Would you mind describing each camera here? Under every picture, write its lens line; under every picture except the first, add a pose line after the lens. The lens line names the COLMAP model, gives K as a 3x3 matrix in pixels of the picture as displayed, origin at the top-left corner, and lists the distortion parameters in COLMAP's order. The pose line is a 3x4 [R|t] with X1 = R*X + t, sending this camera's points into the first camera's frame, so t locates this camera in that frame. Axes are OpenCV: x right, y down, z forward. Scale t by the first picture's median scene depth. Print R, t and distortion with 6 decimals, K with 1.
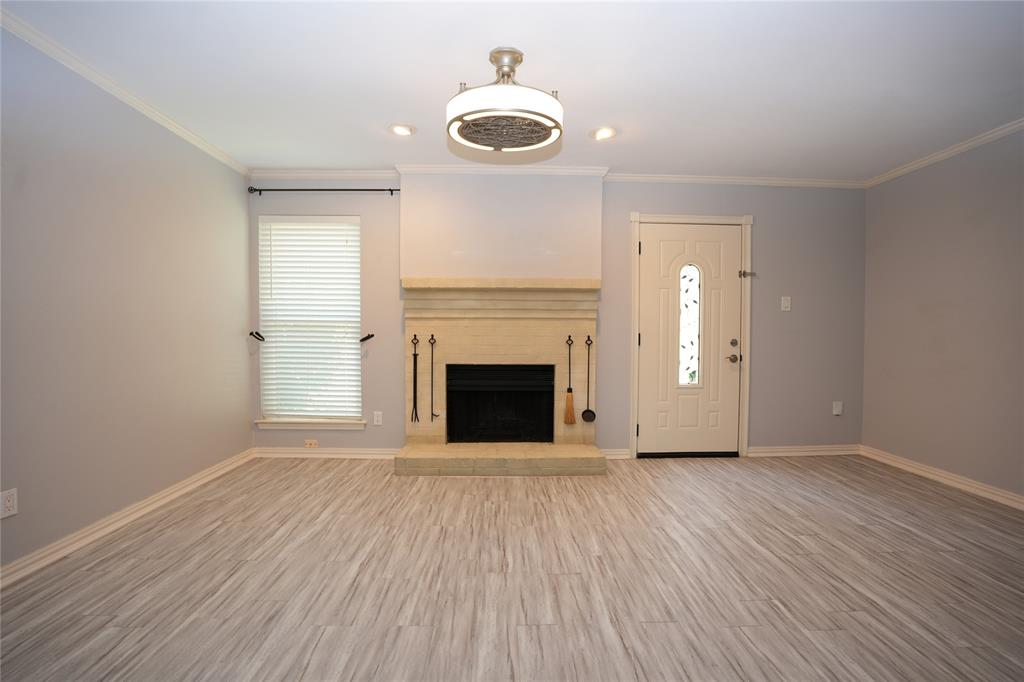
lens RADIAL K [[470.5, 0, 508.4], [0, 470.5, 344.7], [0, 0, 1]] dist [-0.074710, 0.022201]
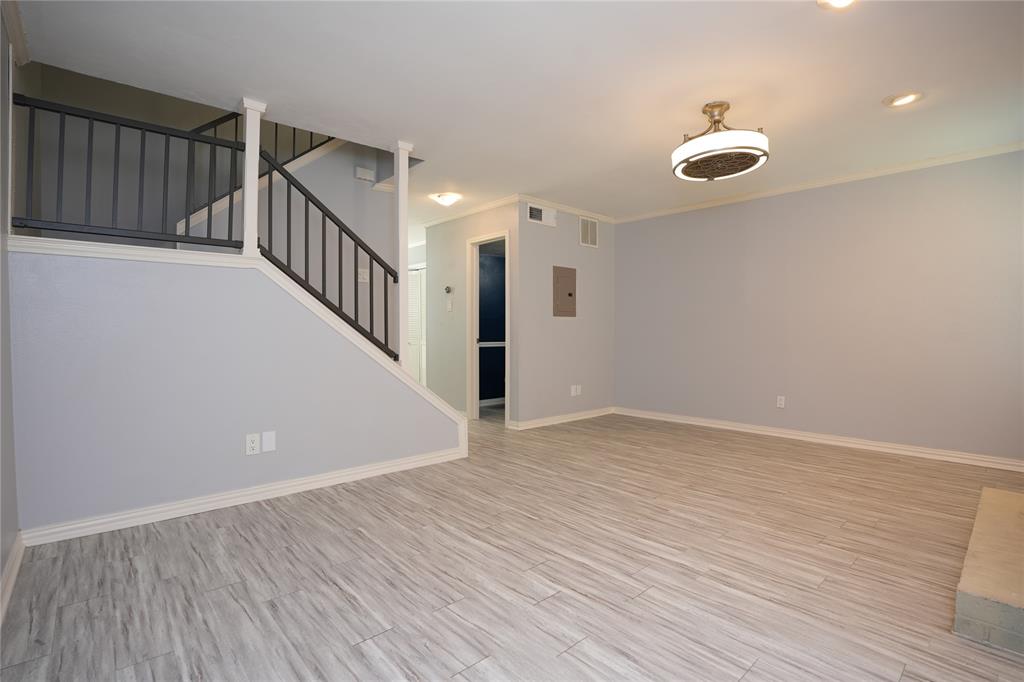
lens RADIAL K [[494.8, 0, 509.7], [0, 494.8, 342.5], [0, 0, 1]] dist [-0.079655, 0.026930]
pose [[-0.757328, 0.008076, -0.652985, 0.784297], [-0.024846, 0.998843, 0.041169, -0.006235], [0.652562, 0.047402, -0.756251, 0.993952]]
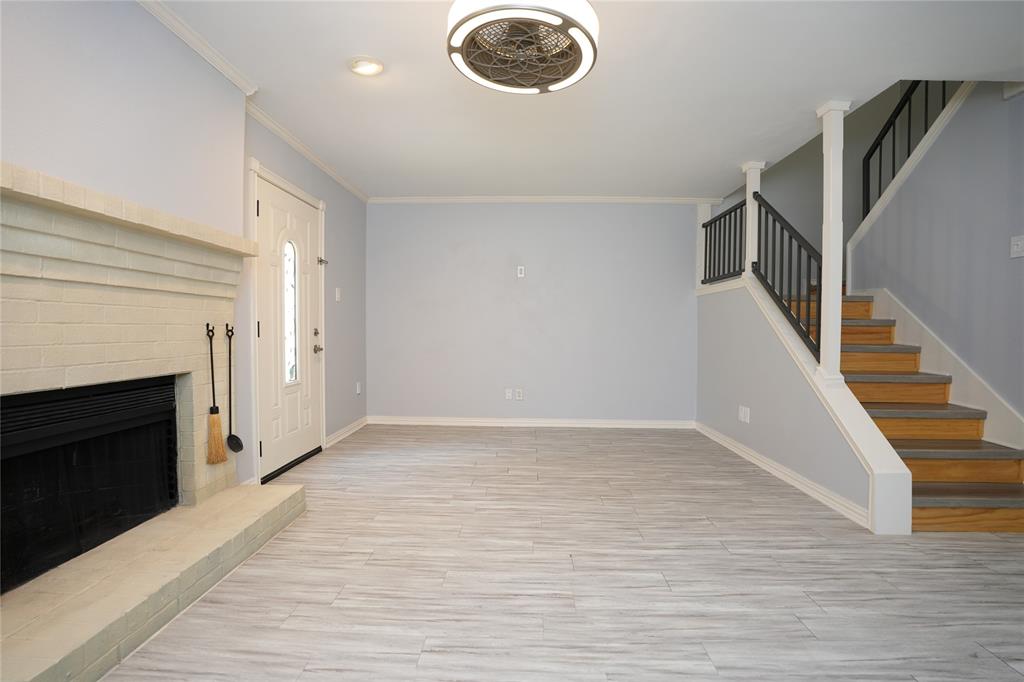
lens RADIAL K [[470.5, 0, 508.4], [0, 470.5, 344.7], [0, 0, 1]] dist [-0.074710, 0.022201]
pose [[0.062634, -0.036647, 0.997364, -0.474585], [0.024487, 0.999081, 0.035173, -0.003040], [-0.997736, 0.022219, 0.063474, 0.590745]]
